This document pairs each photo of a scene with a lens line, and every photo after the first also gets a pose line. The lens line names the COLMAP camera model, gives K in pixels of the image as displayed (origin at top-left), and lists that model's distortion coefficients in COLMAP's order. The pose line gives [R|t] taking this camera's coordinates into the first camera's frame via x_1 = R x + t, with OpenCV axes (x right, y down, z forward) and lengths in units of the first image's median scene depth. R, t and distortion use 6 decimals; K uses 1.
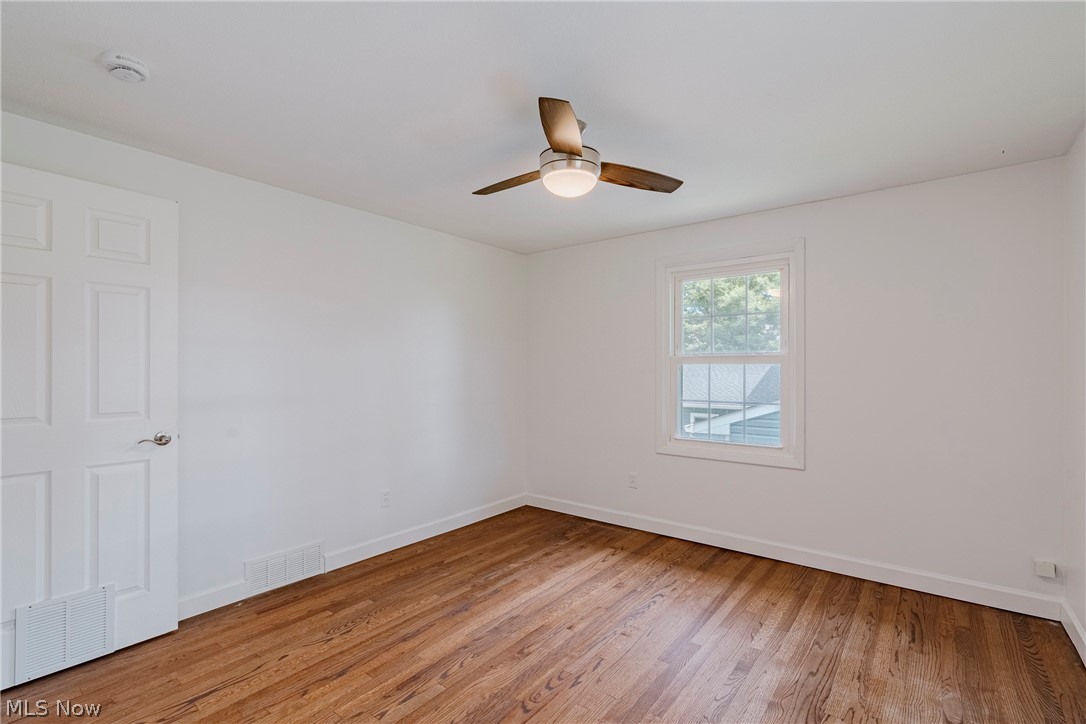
lens RADIAL K [[496.2, 0, 545.8], [0, 496.2, 356.4], [0, 0, 1]] dist [-0.007383, 0.002160]
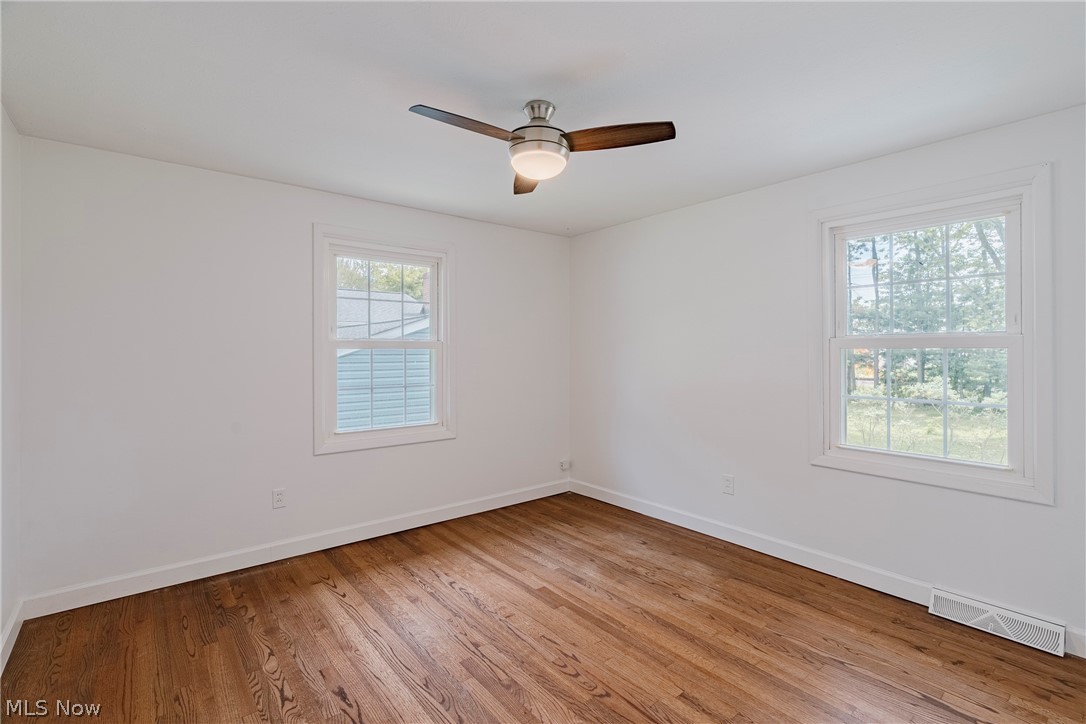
lens RADIAL K [[496.2, 0, 545.8], [0, 496.2, 356.4], [0, 0, 1]] dist [-0.007383, 0.002160]
pose [[0.223537, -0.009858, 0.974646, -0.671558], [-0.023429, 0.999606, 0.015484, 0.004841], [-0.974414, -0.026296, 0.223218, 0.583054]]
